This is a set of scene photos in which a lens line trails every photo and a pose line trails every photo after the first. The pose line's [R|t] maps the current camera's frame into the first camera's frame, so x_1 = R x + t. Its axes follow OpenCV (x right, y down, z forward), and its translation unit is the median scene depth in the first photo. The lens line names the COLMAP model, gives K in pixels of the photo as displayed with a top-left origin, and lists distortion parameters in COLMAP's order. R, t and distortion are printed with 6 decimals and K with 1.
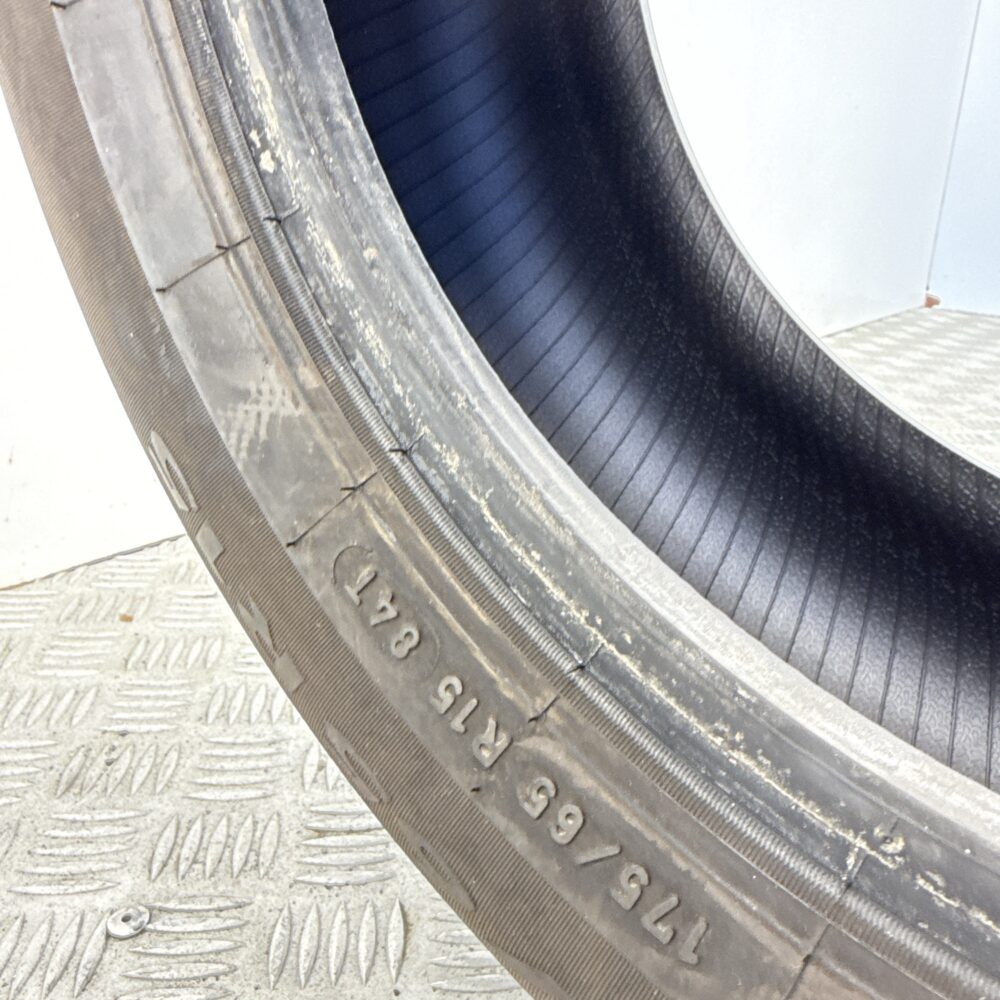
lens RADIAL K [[904.2, 0, 501.8], [0, 904.2, 493.2], [0, 0, 1]] dist [-0.009784, 0.008883]
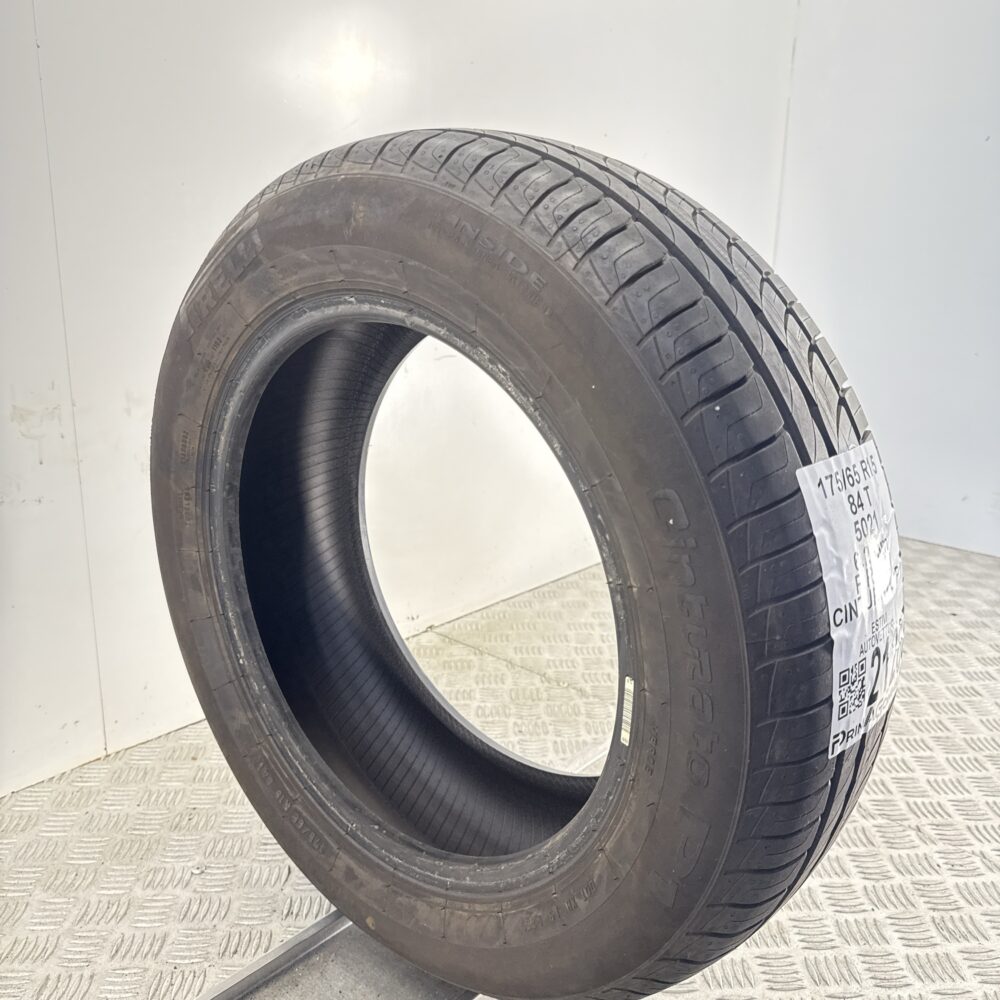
lens RADIAL K [[872.1, 0, 495.1], [0, 872.1, 501.8], [0, 0, 1]] dist [0.002367, -0.019087]
pose [[0.999287, -0.010479, -0.036263, 0.742376], [0.006863, 0.995118, -0.098453, -0.489477], [0.037118, 0.098133, 0.994481, -2.109691]]
